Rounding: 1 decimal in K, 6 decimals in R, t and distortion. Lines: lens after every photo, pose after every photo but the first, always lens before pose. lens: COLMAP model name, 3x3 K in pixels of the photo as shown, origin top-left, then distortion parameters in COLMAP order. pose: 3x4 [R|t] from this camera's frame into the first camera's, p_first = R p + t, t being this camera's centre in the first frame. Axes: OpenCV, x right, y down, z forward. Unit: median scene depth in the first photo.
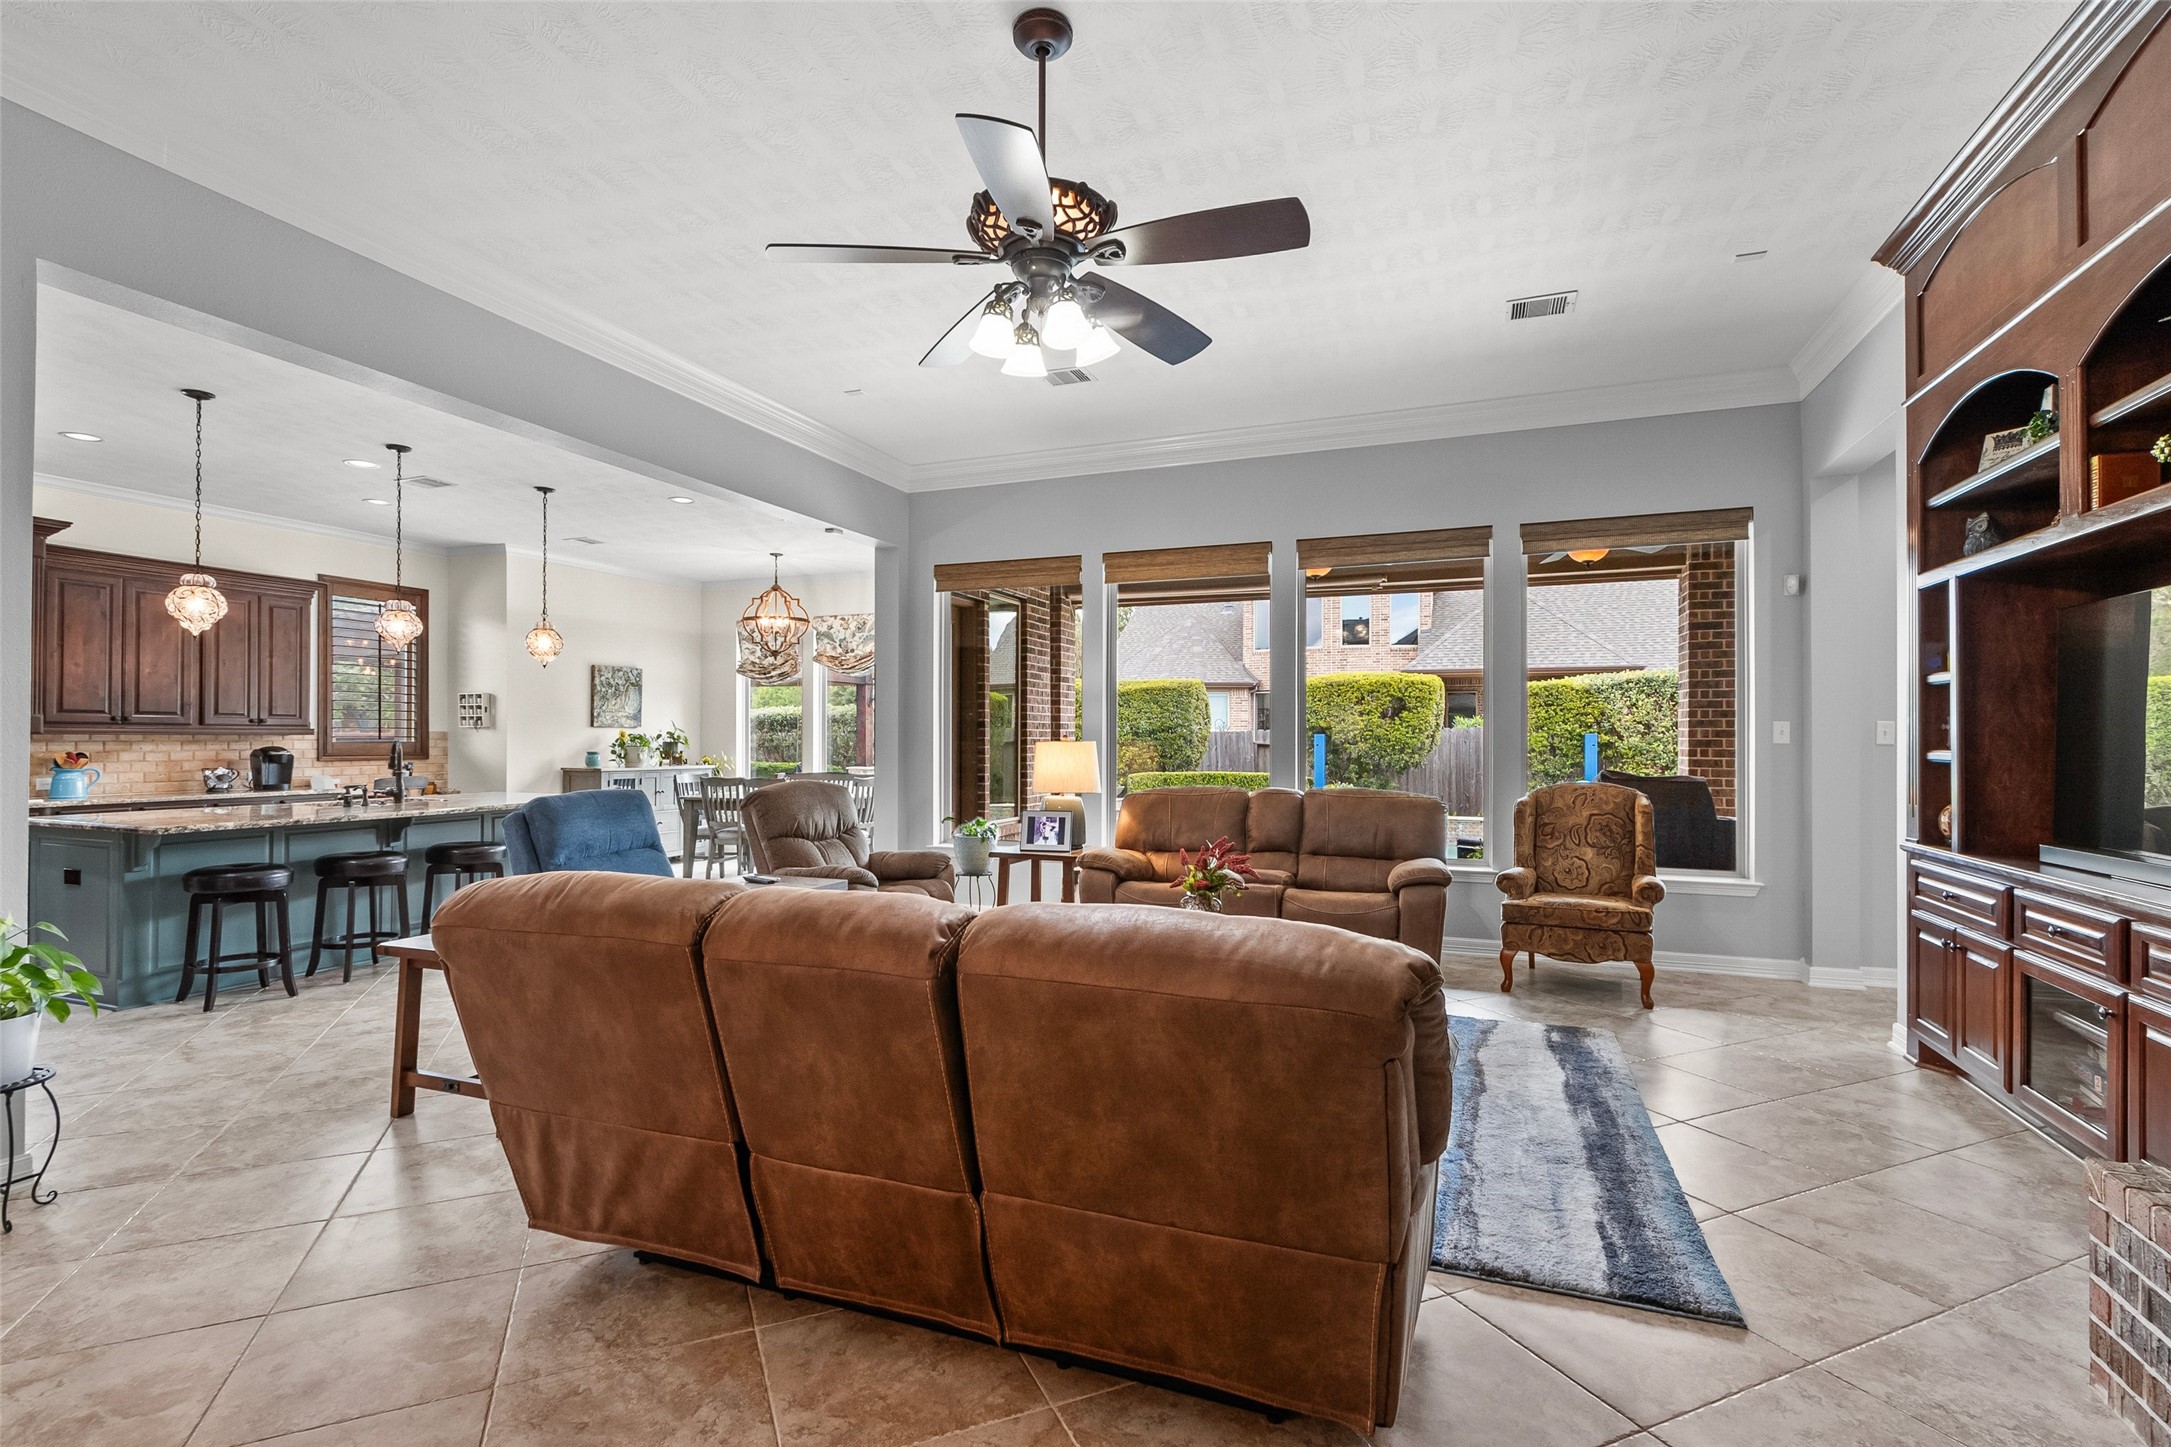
lens RADIAL K [[1003.4, 0, 1068.2], [0, 1003.4, 733.4], [0, 0, 1]] dist [0.004502, -0.001129]
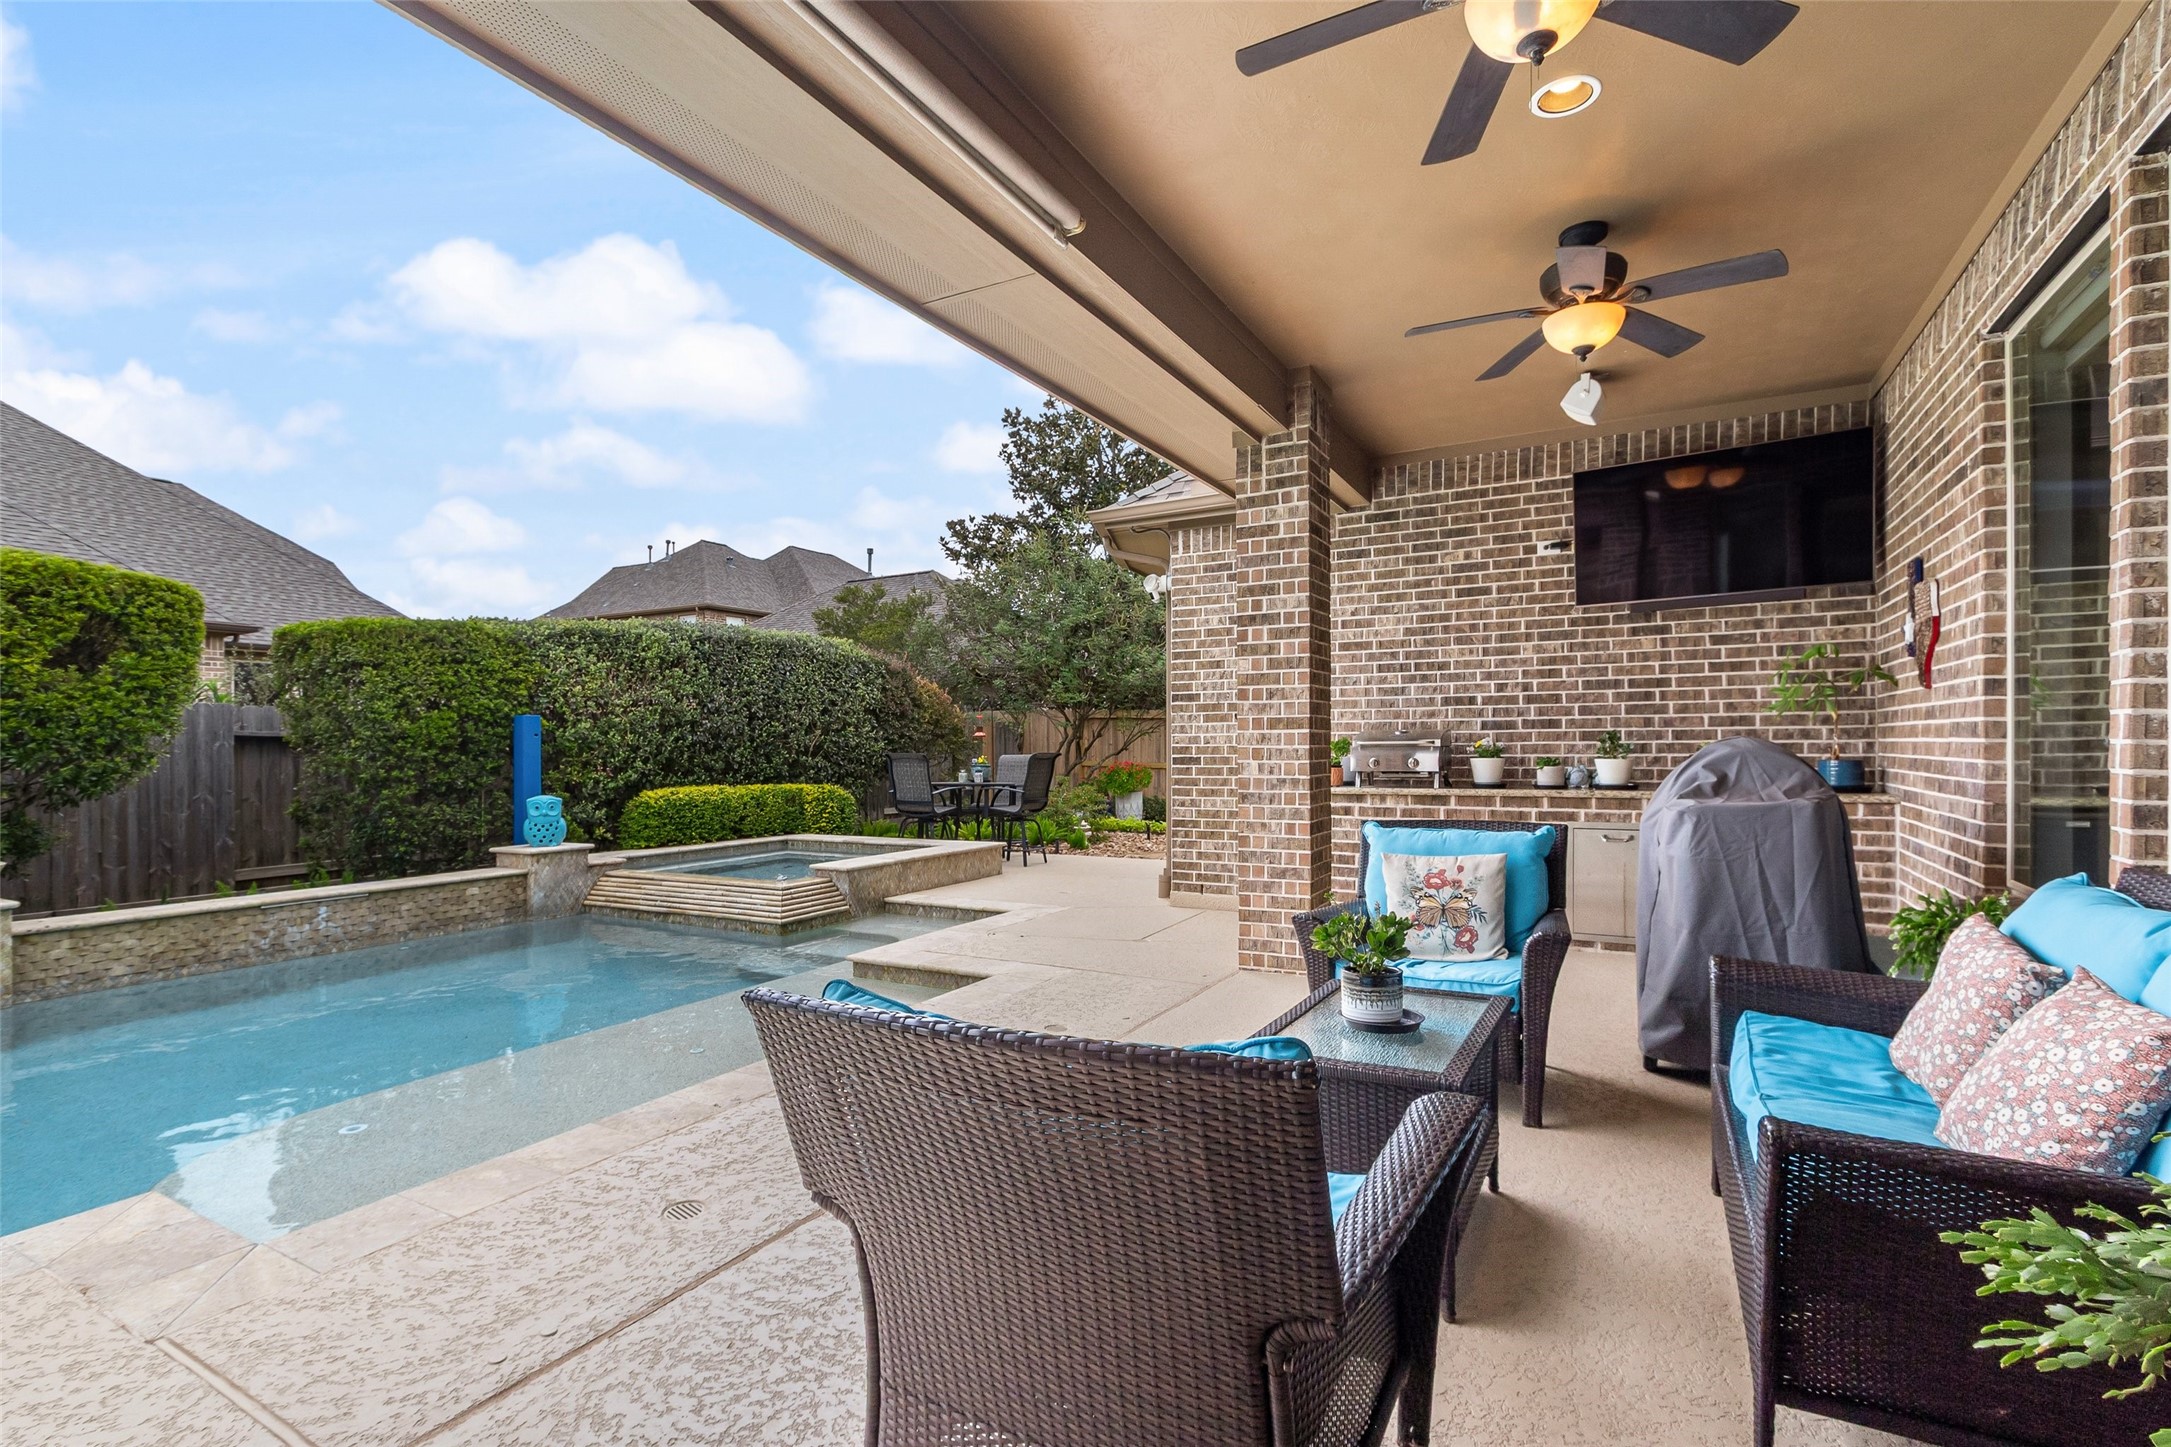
lens RADIAL K [[1003.4, 0, 1095.3], [0, 1003.4, 744.6], [0, 0, 1]] dist [0.004502, -0.001129]
pose [[0.125706, -0.004207, 0.992059, -0.026073], [0.000615, 0.999991, 0.004163, 0.023631], [-0.992067, 0.000087, 0.125707, 0.938088]]
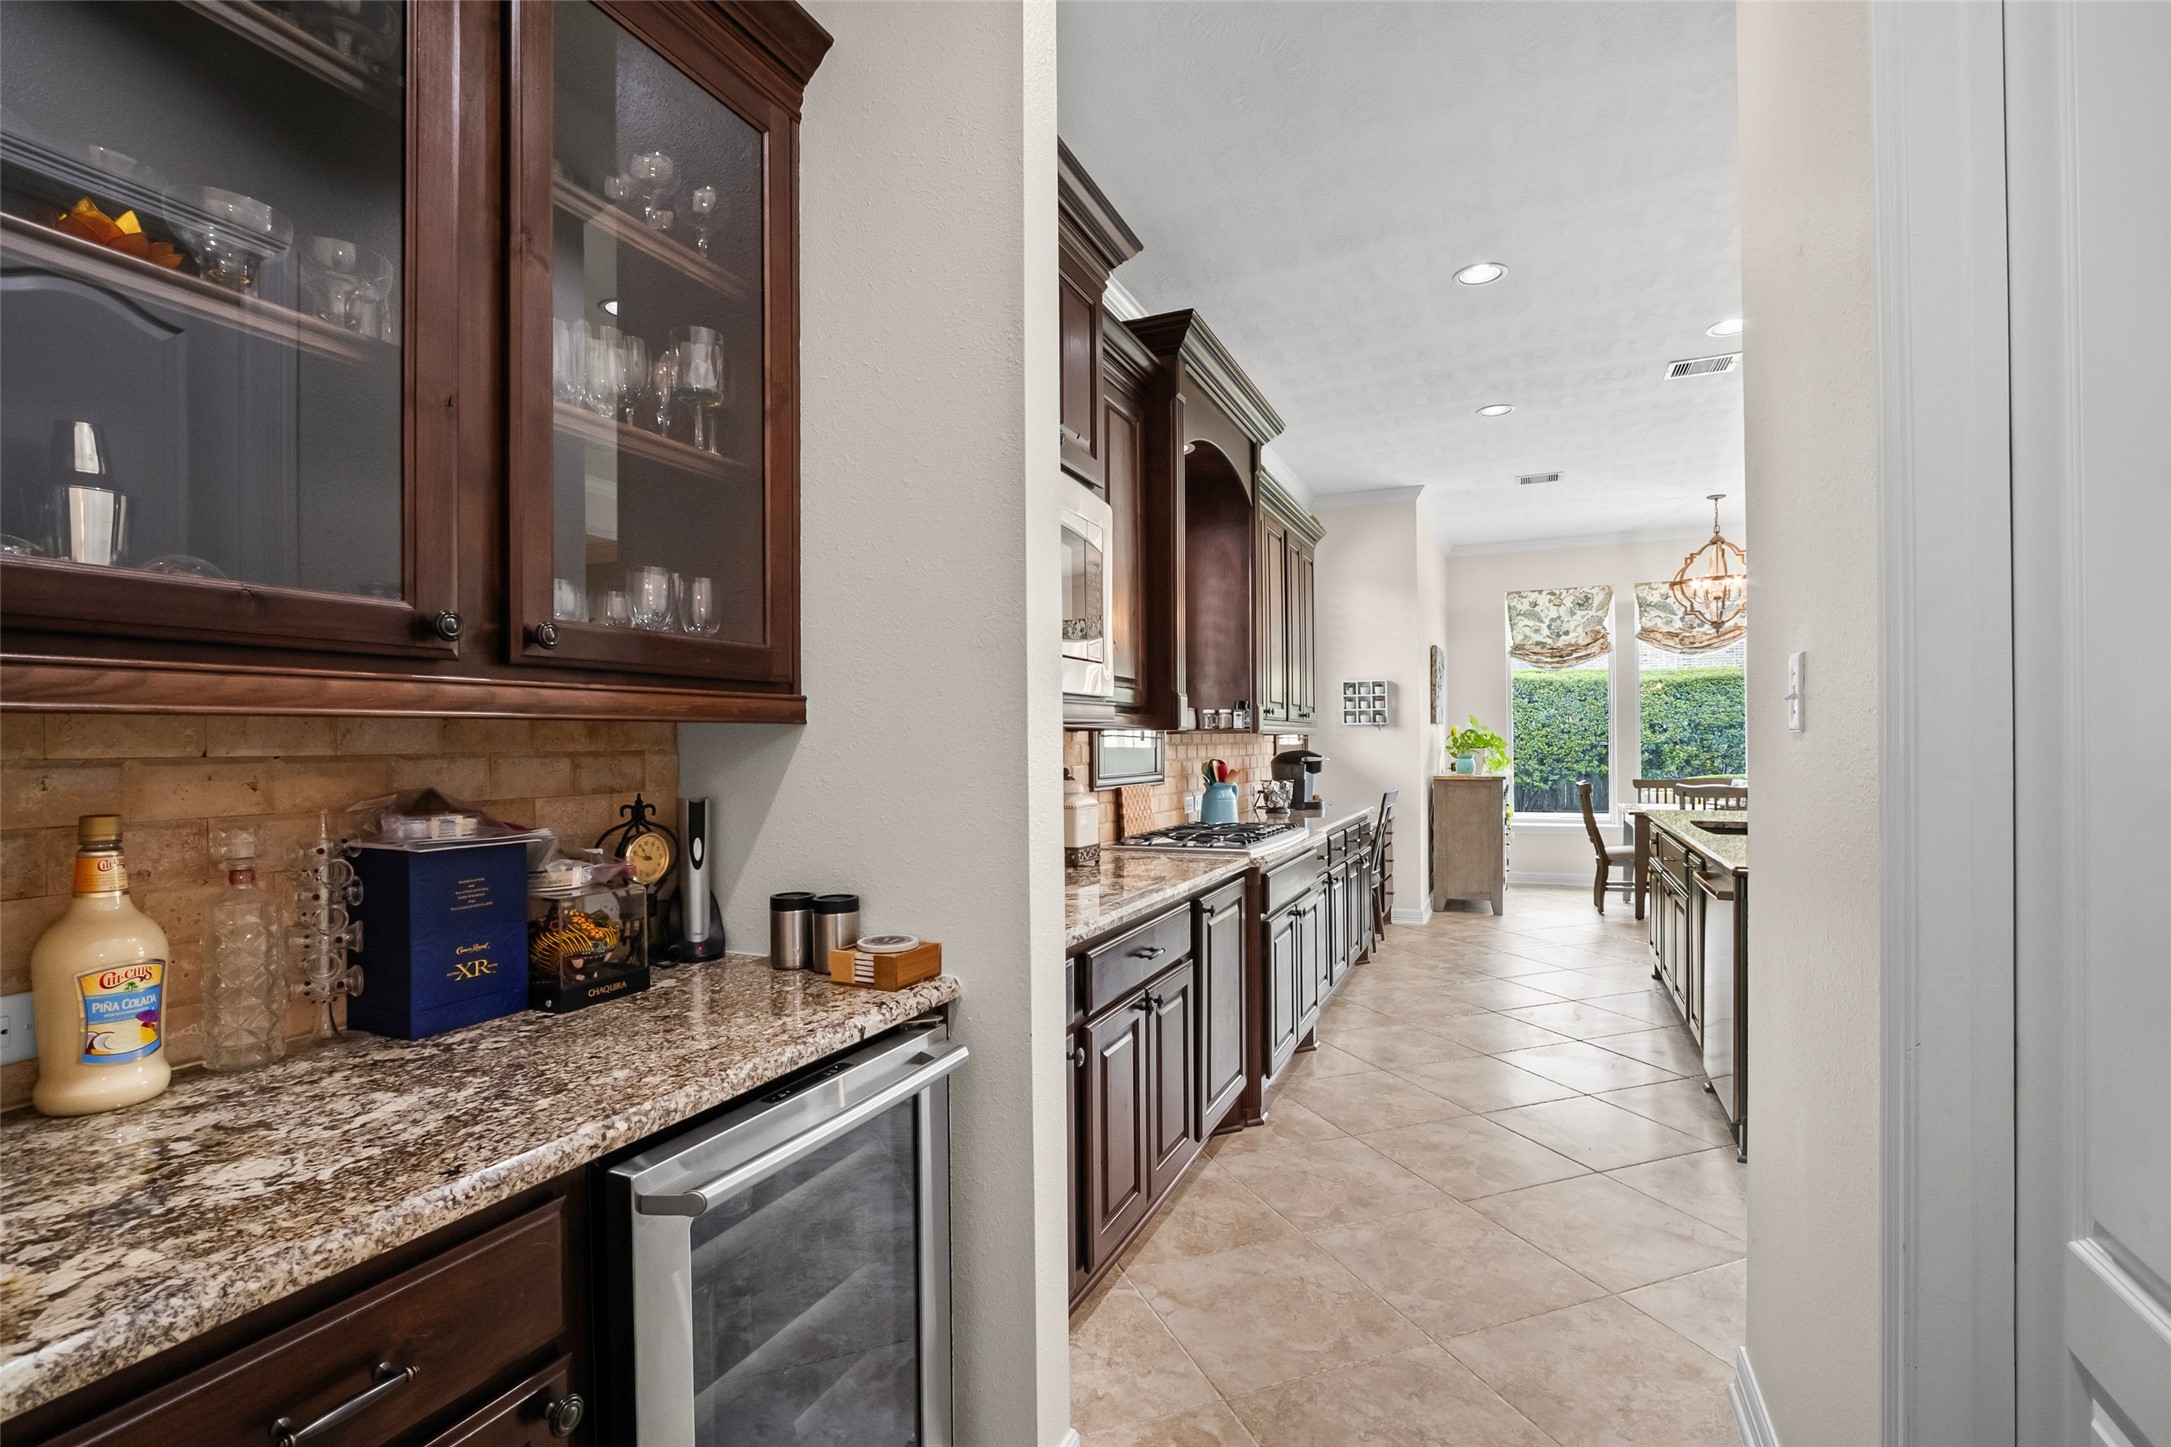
lens RADIAL K [[1003.4, 0, 1085.6], [0, 1003.4, 743.9], [0, 0, 1]] dist [0.004502, -0.001129]
pose [[0.998841, -0.008897, -0.047311, -0.753222], [0.009289, 0.999924, 0.008080, 0.000197], [0.047235, -0.008510, 0.998848, 0.214186]]
